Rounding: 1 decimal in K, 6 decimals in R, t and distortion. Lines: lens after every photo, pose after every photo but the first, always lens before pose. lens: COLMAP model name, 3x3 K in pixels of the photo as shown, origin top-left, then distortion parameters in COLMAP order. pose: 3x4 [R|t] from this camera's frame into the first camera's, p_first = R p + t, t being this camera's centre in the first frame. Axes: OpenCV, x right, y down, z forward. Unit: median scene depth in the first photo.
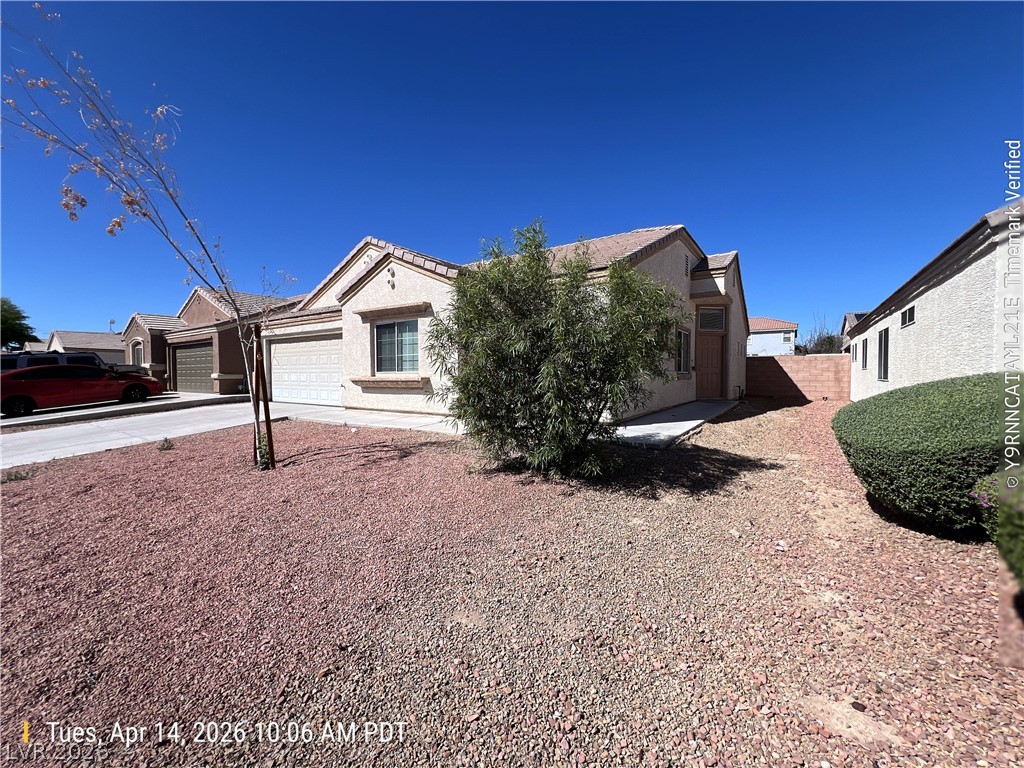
lens RADIAL K [[411.1, 0, 514.7], [0, 411.1, 386.8], [0, 0, 1]] dist [-0.001527, 0.000817]
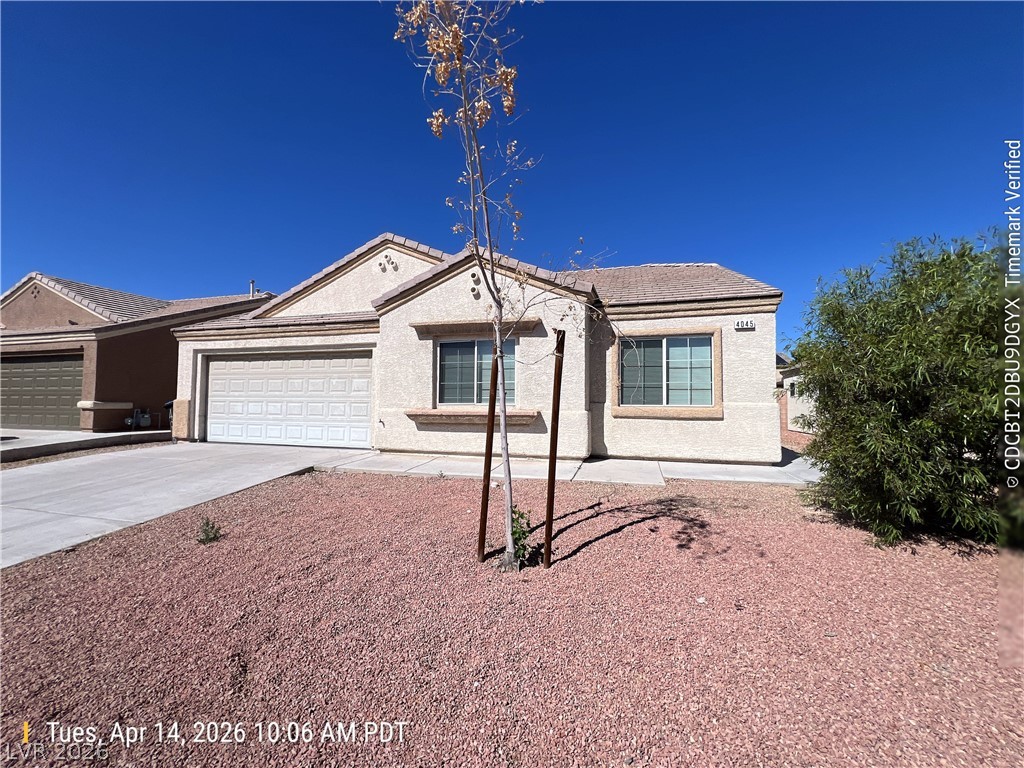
lens RADIAL K [[411.1, 0, 514.7], [0, 411.1, 386.8], [0, 0, 1]] dist [-0.001527, 0.000817]
pose [[0.948356, 0.024681, 0.316245, -0.421685], [-0.000891, 0.997172, -0.075151, -0.008485], [-0.317205, 0.070988, 0.945696, 0.213000]]
